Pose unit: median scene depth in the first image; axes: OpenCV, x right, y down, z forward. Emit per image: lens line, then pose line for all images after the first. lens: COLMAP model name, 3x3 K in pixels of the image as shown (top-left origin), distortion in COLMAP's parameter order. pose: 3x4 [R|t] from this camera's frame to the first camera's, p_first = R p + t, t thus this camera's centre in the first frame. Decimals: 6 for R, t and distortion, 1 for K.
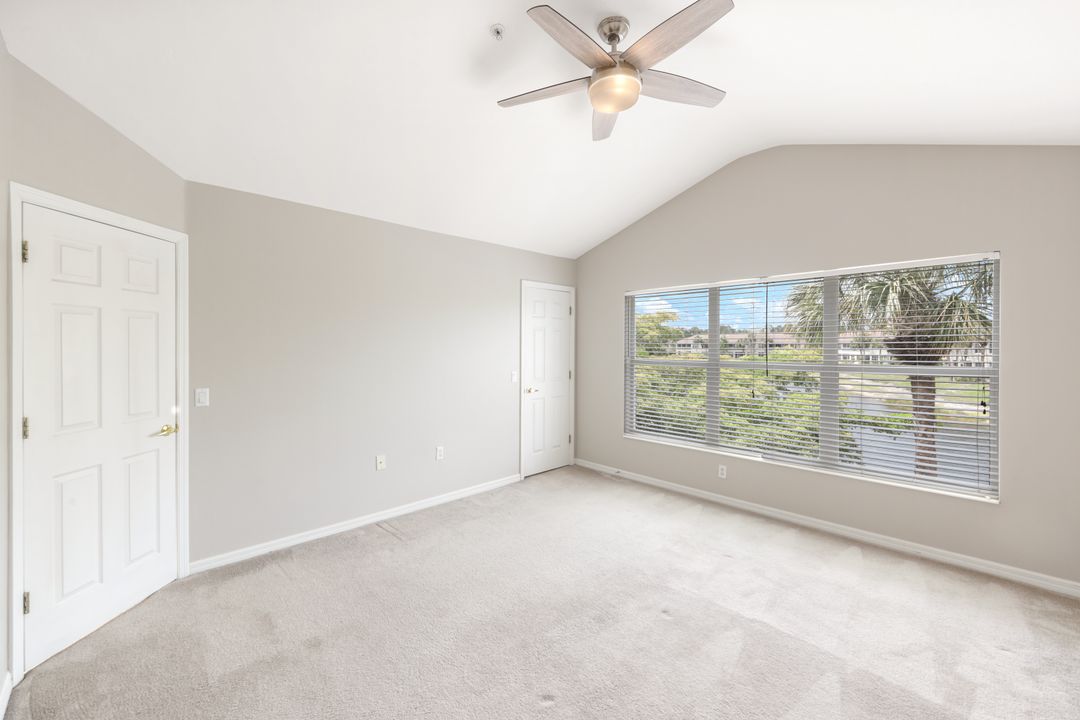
lens RADIAL K [[438.6, 0, 540.5], [0, 438.6, 353.4], [0, 0, 1]] dist [-0.001671, -0.000228]
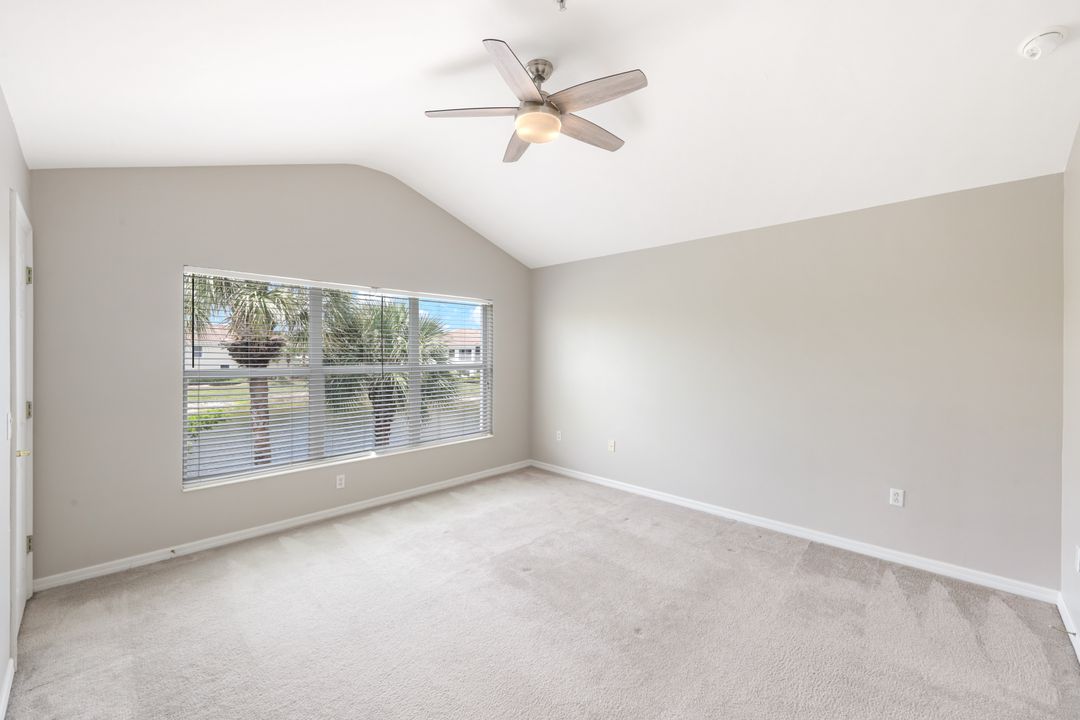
lens RADIAL K [[438.6, 0, 540.5], [0, 438.6, 353.4], [0, 0, 1]] dist [-0.001671, -0.000228]
pose [[-0.055040, 0.001207, 0.998483, -0.467827], [0.009876, 0.999951, -0.000664, -0.002734], [-0.998435, 0.009825, -0.055049, 0.515321]]
